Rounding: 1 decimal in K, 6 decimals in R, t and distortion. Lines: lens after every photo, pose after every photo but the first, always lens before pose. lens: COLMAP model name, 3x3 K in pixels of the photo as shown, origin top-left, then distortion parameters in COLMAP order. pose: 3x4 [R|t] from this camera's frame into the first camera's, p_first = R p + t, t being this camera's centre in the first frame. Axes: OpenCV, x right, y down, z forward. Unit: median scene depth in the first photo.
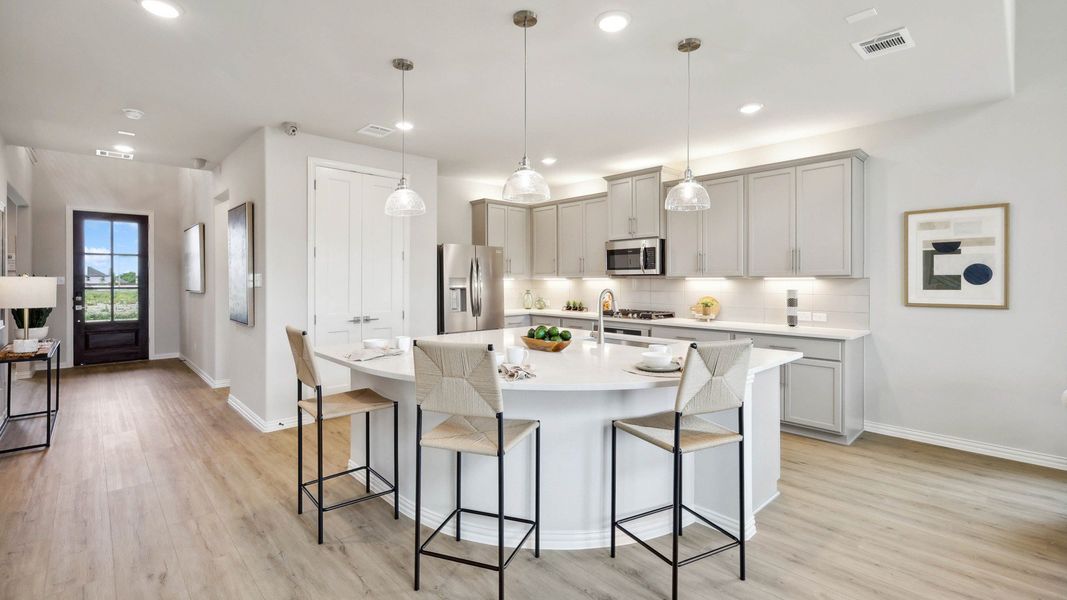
lens RADIAL K [[461.2, 0, 527.9], [0, 461.2, 279.8], [0, 0, 1]] dist [-0.001951, -0.000319]
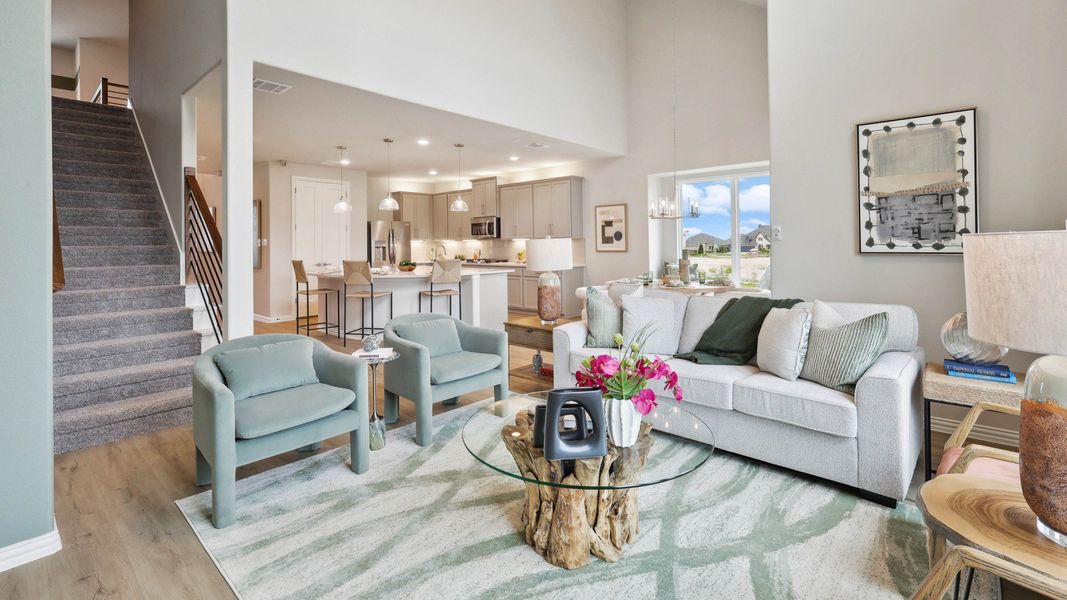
lens RADIAL K [[471.7, 0, 534.4], [0, 471.7, 239.0], [0, 0, 1]] dist [0.000280, -0.000081]
pose [[0.996227, -0.009559, 0.086257, 0.303875], [0.010417, 0.999901, -0.009508, 0.014309], [-0.086157, 0.010371, 0.996228, -0.898522]]
